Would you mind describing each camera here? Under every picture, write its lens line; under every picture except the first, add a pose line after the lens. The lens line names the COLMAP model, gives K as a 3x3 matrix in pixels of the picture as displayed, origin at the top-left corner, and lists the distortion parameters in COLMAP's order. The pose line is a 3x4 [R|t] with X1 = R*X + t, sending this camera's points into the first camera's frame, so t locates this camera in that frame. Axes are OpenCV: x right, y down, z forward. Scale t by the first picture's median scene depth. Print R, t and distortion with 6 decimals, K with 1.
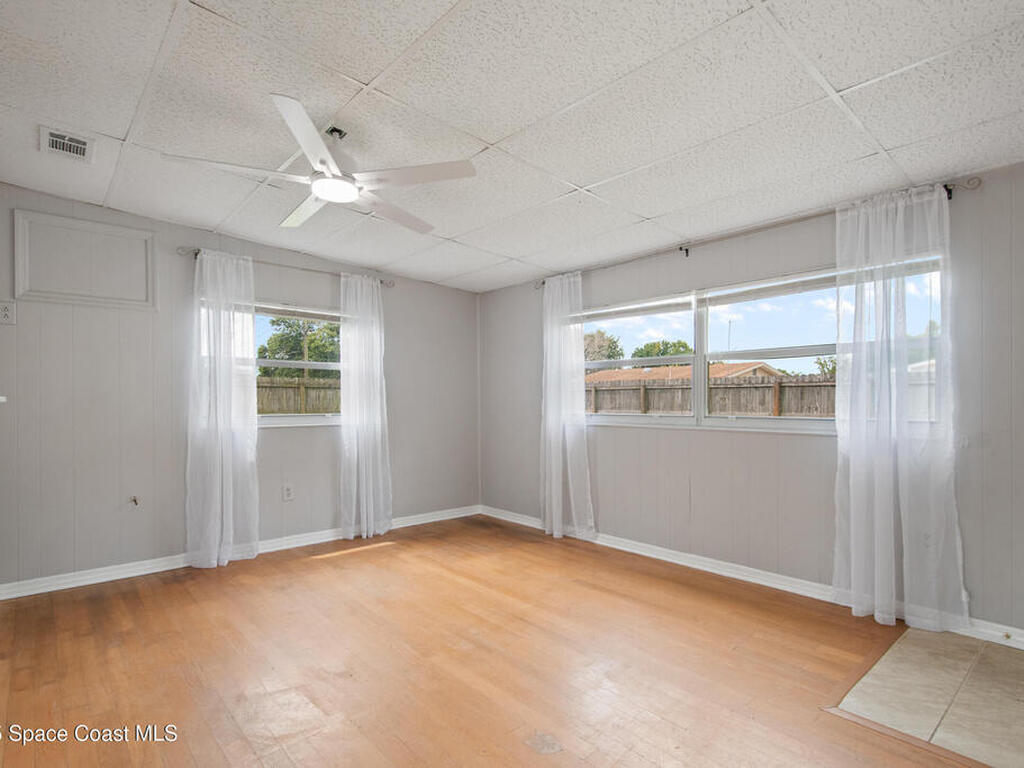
lens RADIAL K [[538.3, 0, 520.1], [0, 538.3, 400.1], [0, 0, 1]] dist [0.002560, 0.000062]
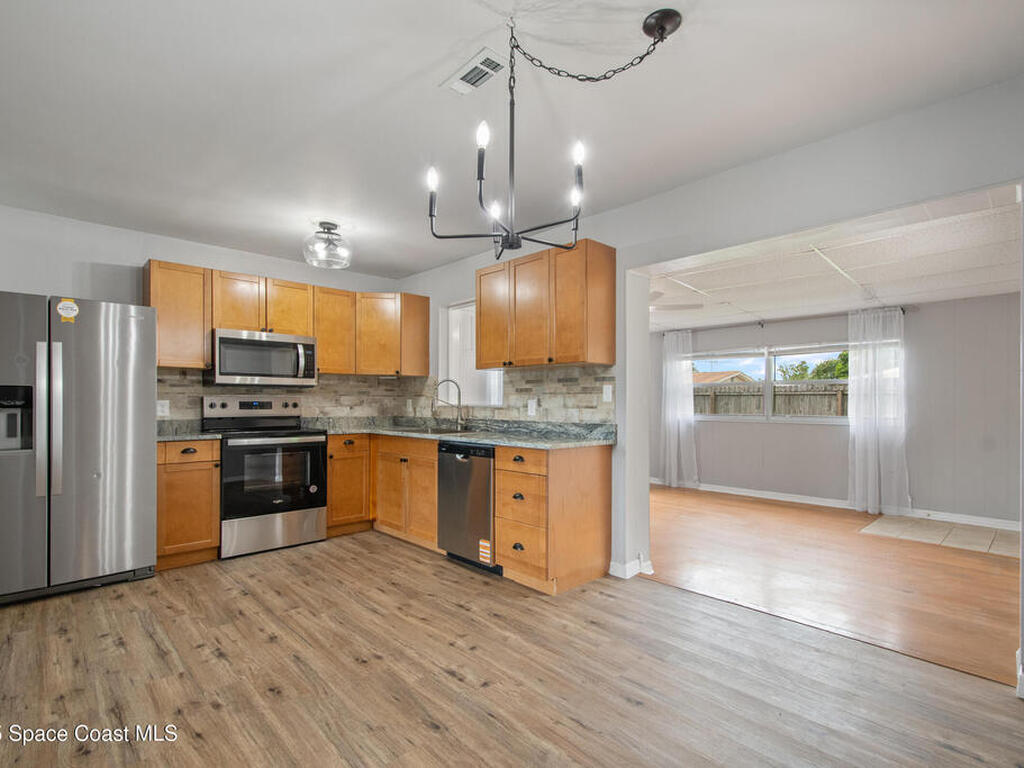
lens RADIAL K [[506.5, 0, 522.0], [0, 506.5, 400.7], [0, 0, 1]] dist [0.017864, -0.006600]
pose [[0.999249, 0.006285, 0.038228, -0.566375], [-0.006123, 0.999972, -0.004348, -0.005746], [-0.038255, 0.004111, 0.999260, -0.689781]]
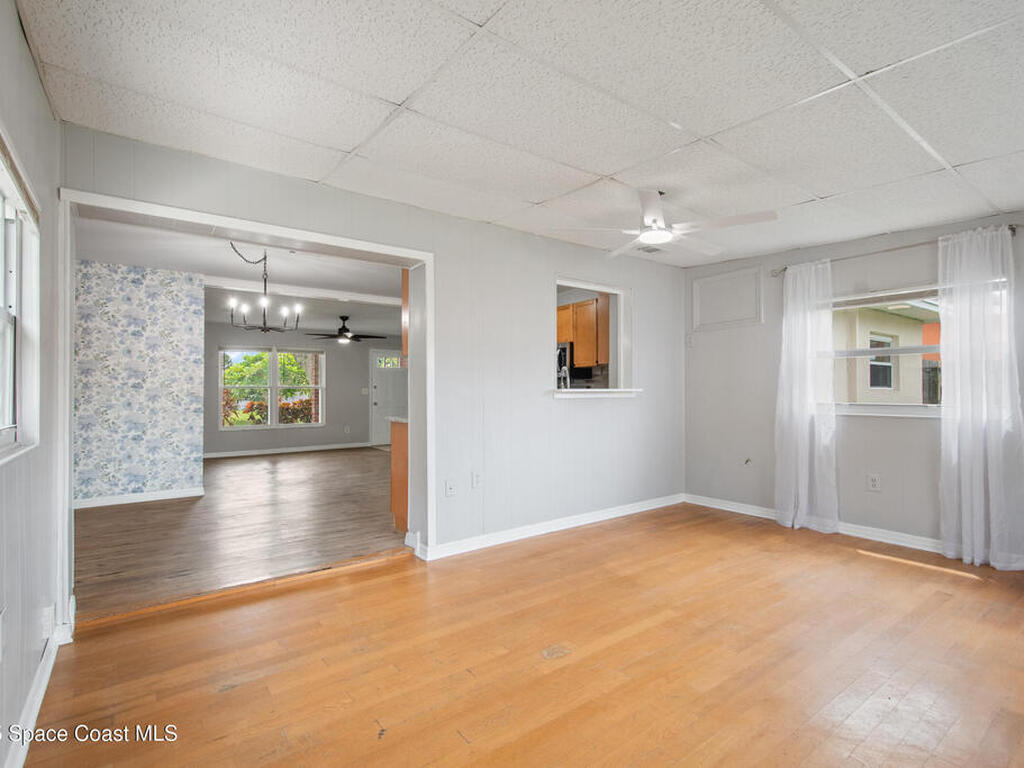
lens RADIAL K [[504.8, 0, 521.0], [0, 504.8, 385.9], [0, 0, 1]] dist [0.013004, -0.000636]
pose [[-0.086080, -0.009672, -0.996241, 0.617059], [0.004728, 0.999938, -0.010117, 0.001066], [0.996277, -0.005581, -0.086029, 0.496400]]
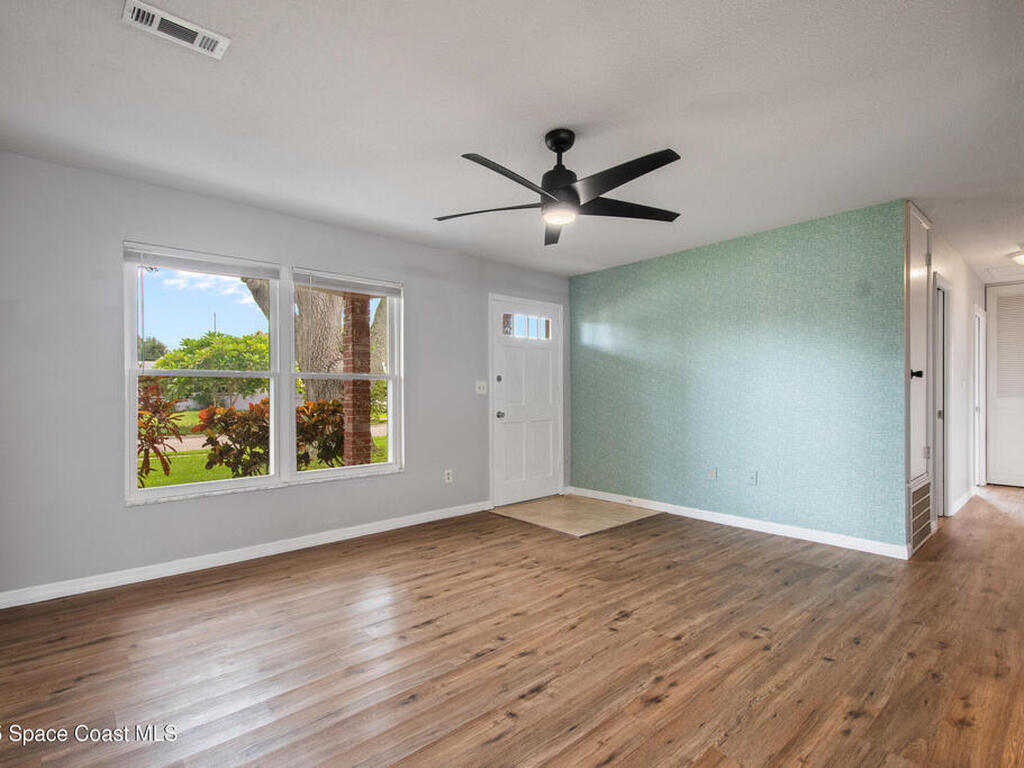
lens RADIAL K [[504.8, 0, 521.0], [0, 504.8, 385.9], [0, 0, 1]] dist [0.013004, -0.000636]
pose [[0.002216, -0.005117, -0.999984, -0.893523], [-0.000383, 0.999987, -0.005118, 0.001631], [0.999997, 0.000395, 0.002214, -0.543812]]
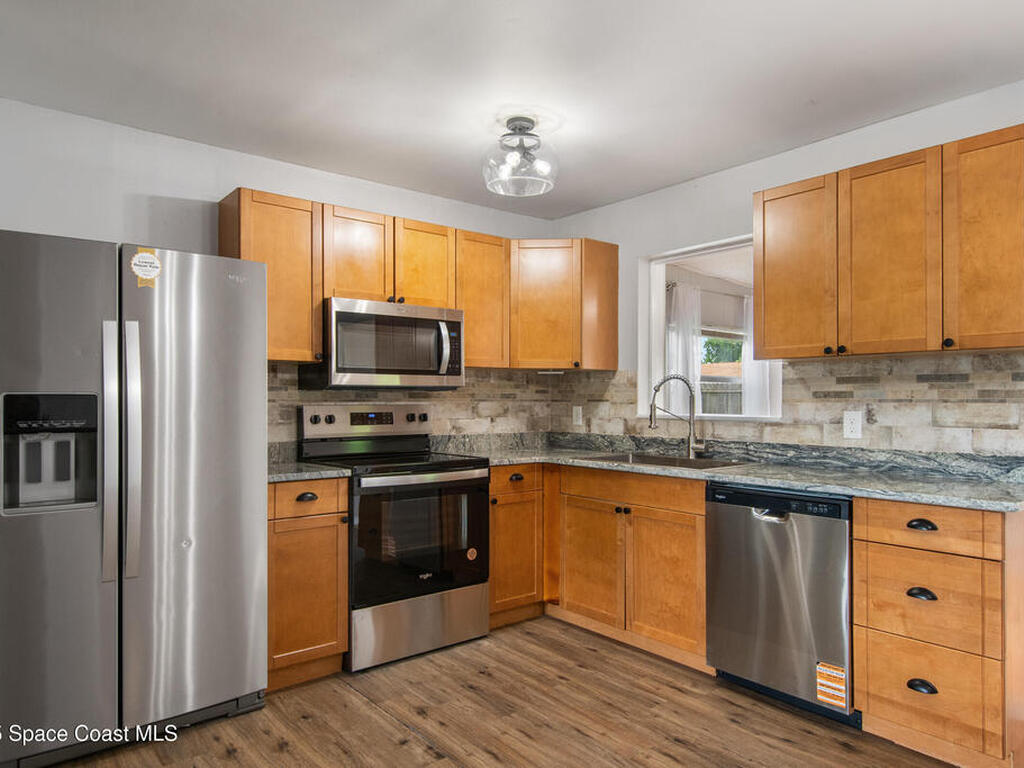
lens RADIAL K [[677.2, 0, 516.5], [0, 677.2, 395.2], [0, 0, 1]] dist [0.009123, -0.001580]
pose [[0.999118, 0.003656, -0.041835, -0.877895], [-0.003954, 0.999967, -0.007043, -0.024167], [0.041808, 0.007202, 0.999100, -0.479685]]
